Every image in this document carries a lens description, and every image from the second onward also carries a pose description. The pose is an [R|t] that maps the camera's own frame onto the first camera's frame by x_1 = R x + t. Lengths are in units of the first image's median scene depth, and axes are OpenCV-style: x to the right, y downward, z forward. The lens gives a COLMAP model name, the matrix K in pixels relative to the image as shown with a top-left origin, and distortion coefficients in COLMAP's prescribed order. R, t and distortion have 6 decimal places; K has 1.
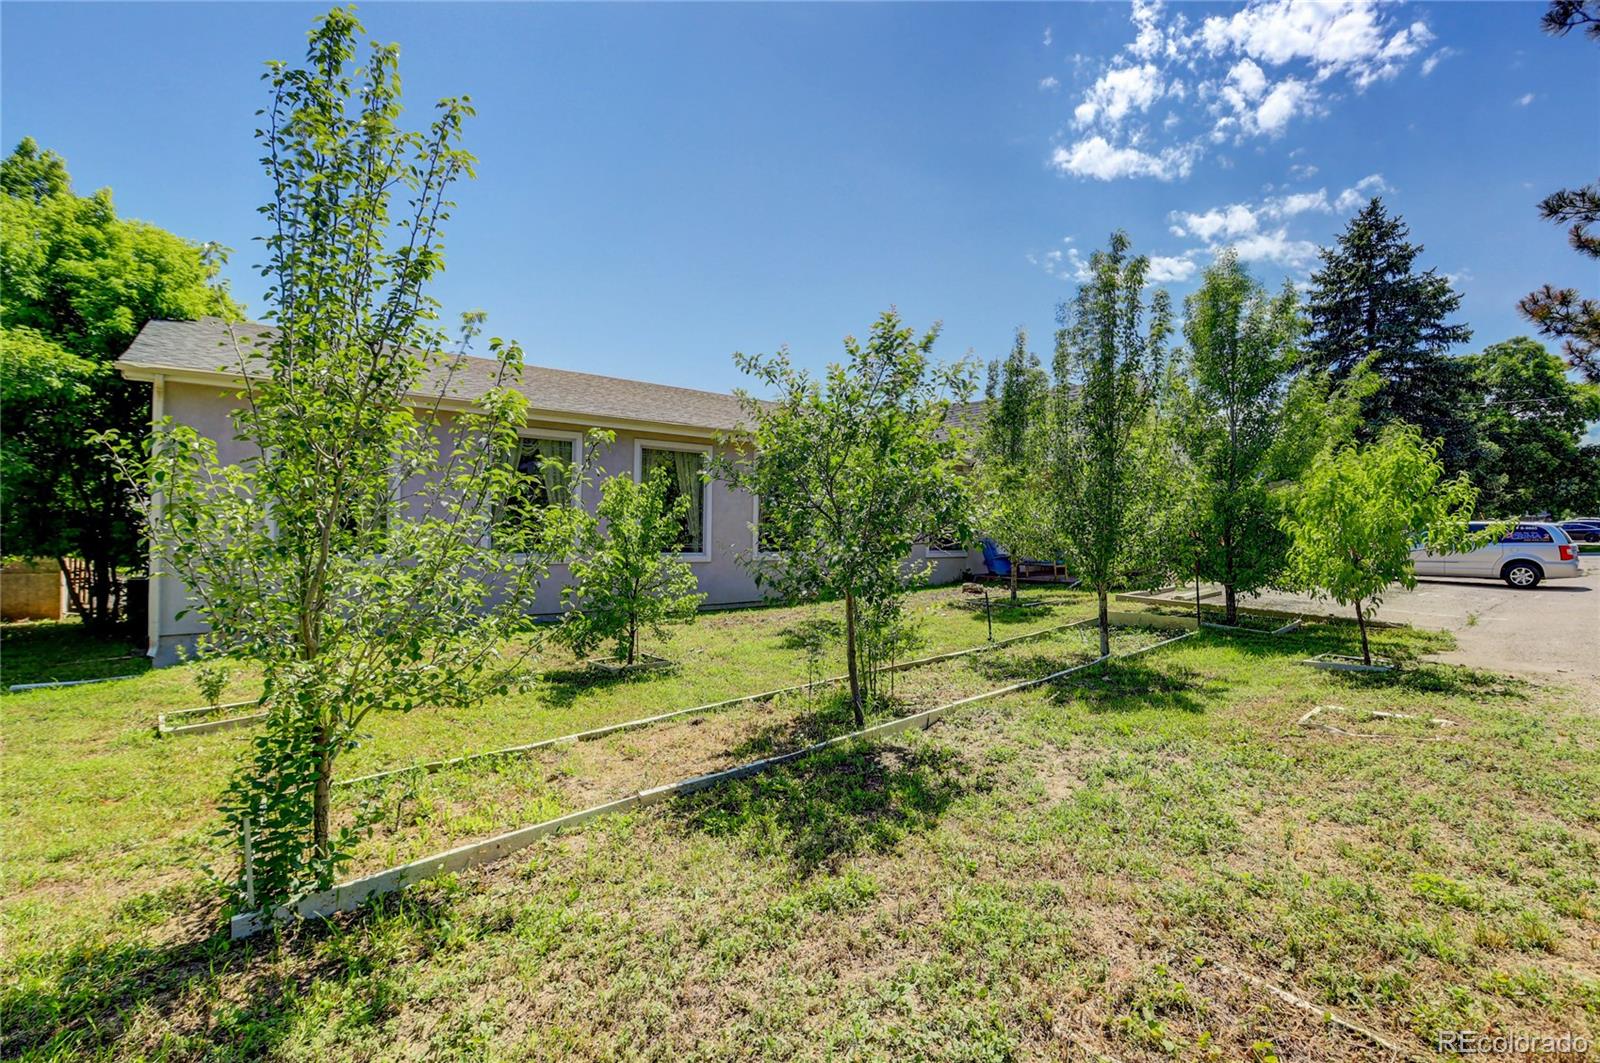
lens RADIAL K [[755.7, 0, 780.6], [0, 755.7, 527.5], [0, 0, 1]] dist [-0.012219, 0.000435]
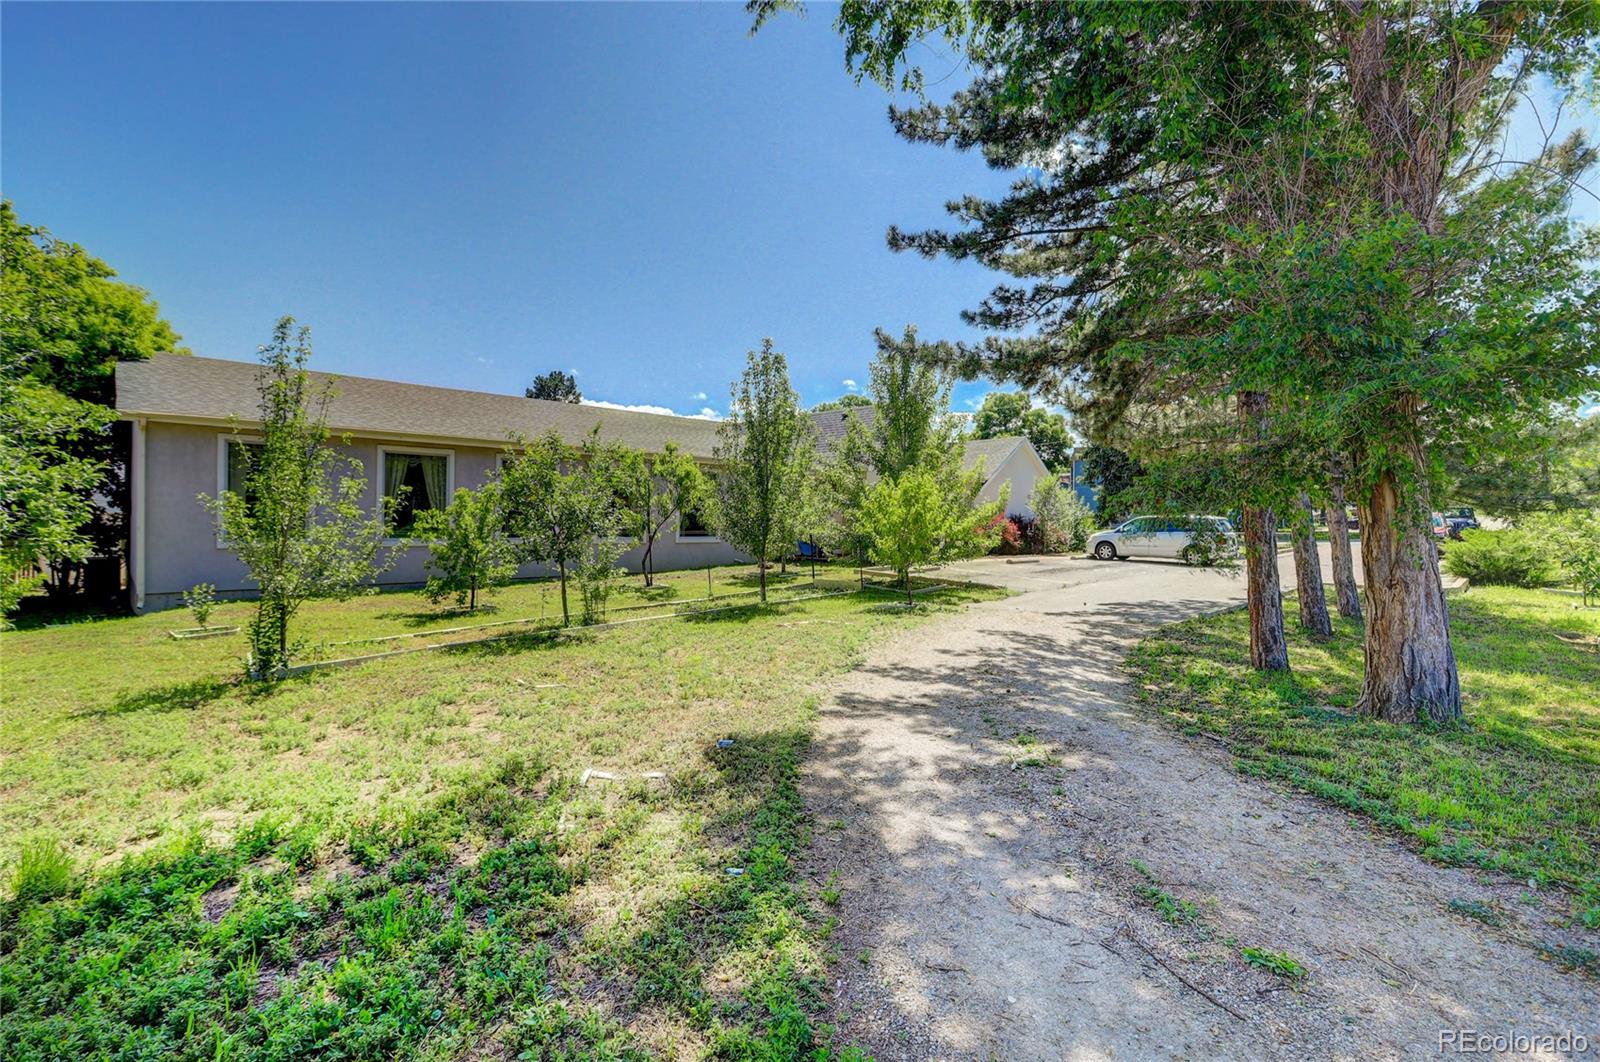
lens RADIAL K [[755.7, 0, 780.6], [0, 755.7, 527.0], [0, 0, 1]] dist [-0.012219, 0.000435]
pose [[0.996162, -0.000325, 0.087534, 0.307447], [-0.001575, 0.999765, 0.021640, -0.022865], [-0.087520, -0.021695, 0.995927, -0.610223]]
